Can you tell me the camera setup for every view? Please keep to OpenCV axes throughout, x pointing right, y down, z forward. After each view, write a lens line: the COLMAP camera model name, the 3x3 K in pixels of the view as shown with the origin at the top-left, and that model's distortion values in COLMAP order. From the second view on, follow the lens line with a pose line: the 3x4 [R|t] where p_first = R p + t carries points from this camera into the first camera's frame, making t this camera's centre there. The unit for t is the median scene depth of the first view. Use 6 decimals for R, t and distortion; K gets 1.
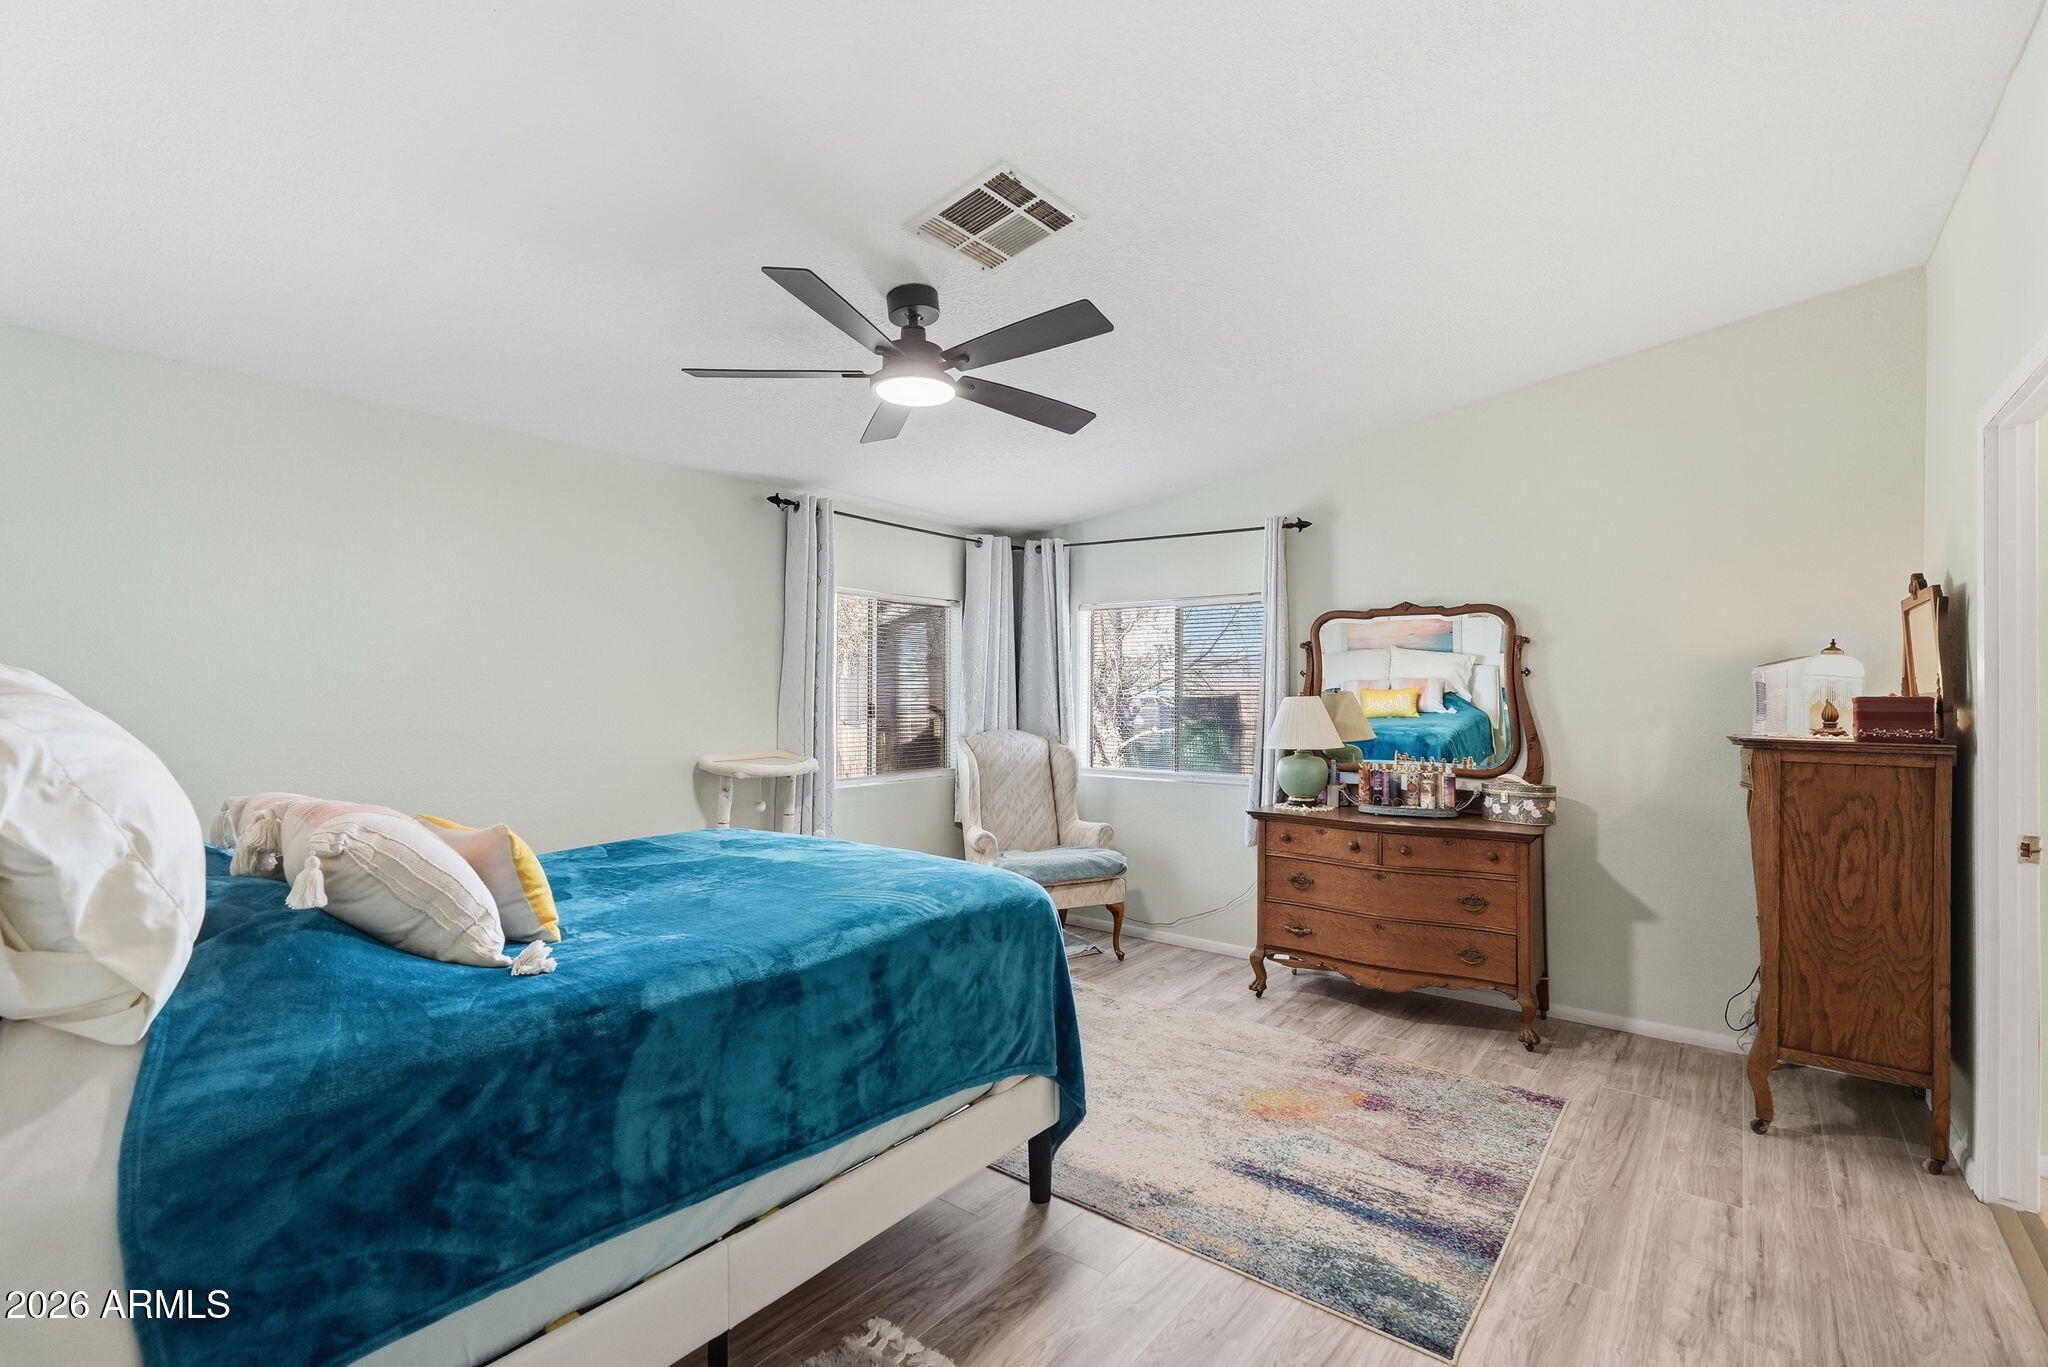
lens RADIAL K [[931.2, 0, 1039.8], [0, 931.2, 688.0], [0, 0, 1]] dist [-0.005723, 0.003919]
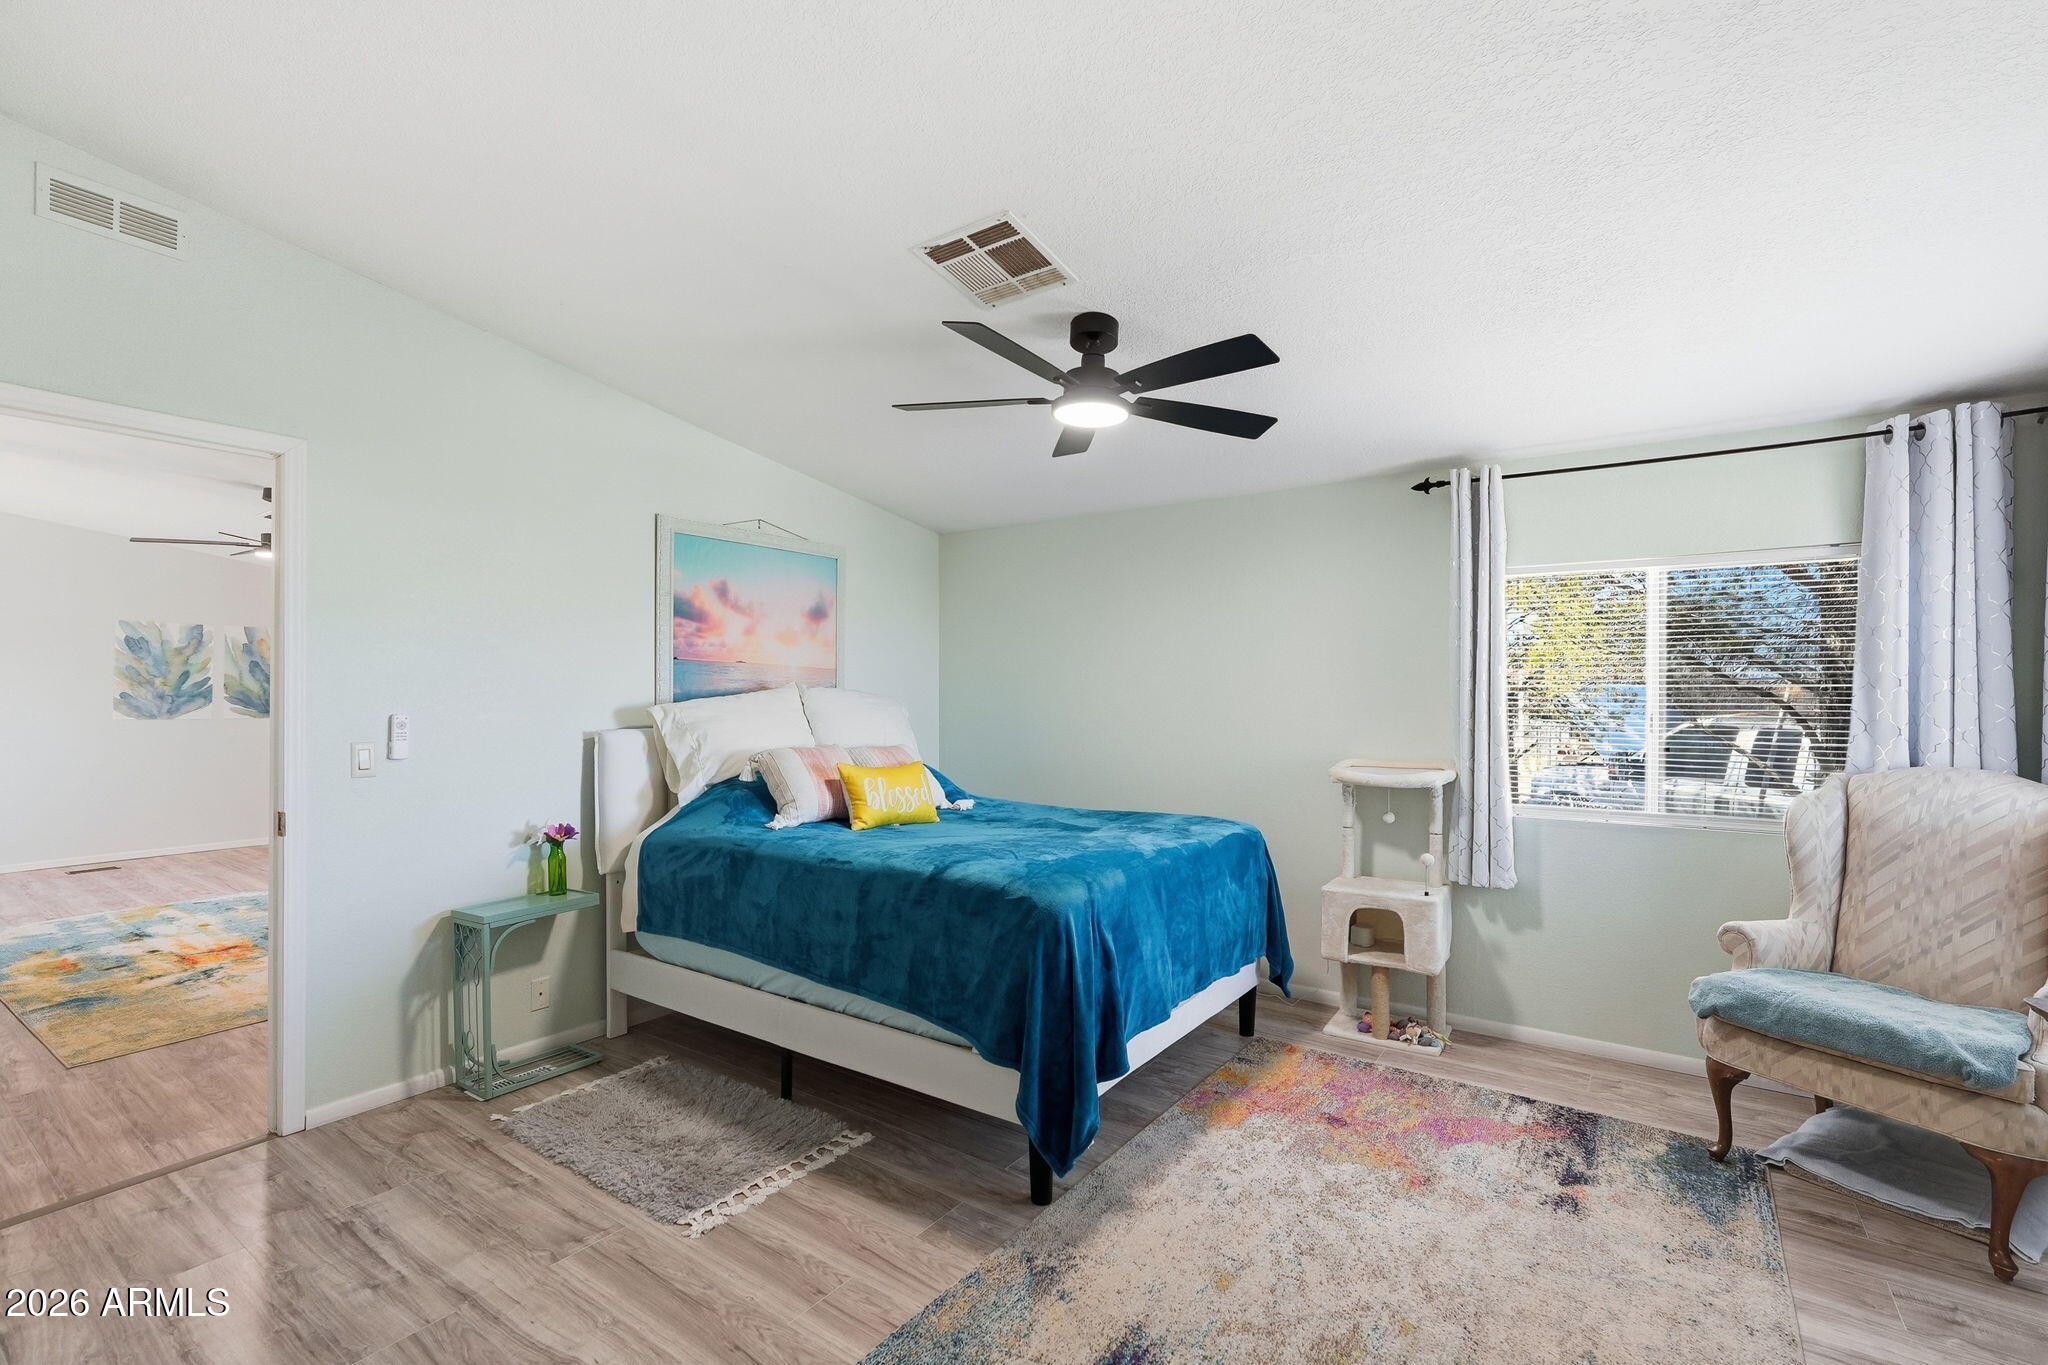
lens RADIAL K [[931.2, 0, 1026.3], [0, 931.2, 676.6], [0, 0, 1]] dist [-0.005723, 0.003919]
pose [[0.033122, -0.018228, -0.999285, 0.729496], [0.004307, 0.999827, -0.018095, 0.000765], [0.999442, -0.003705, 0.033194, 0.685570]]
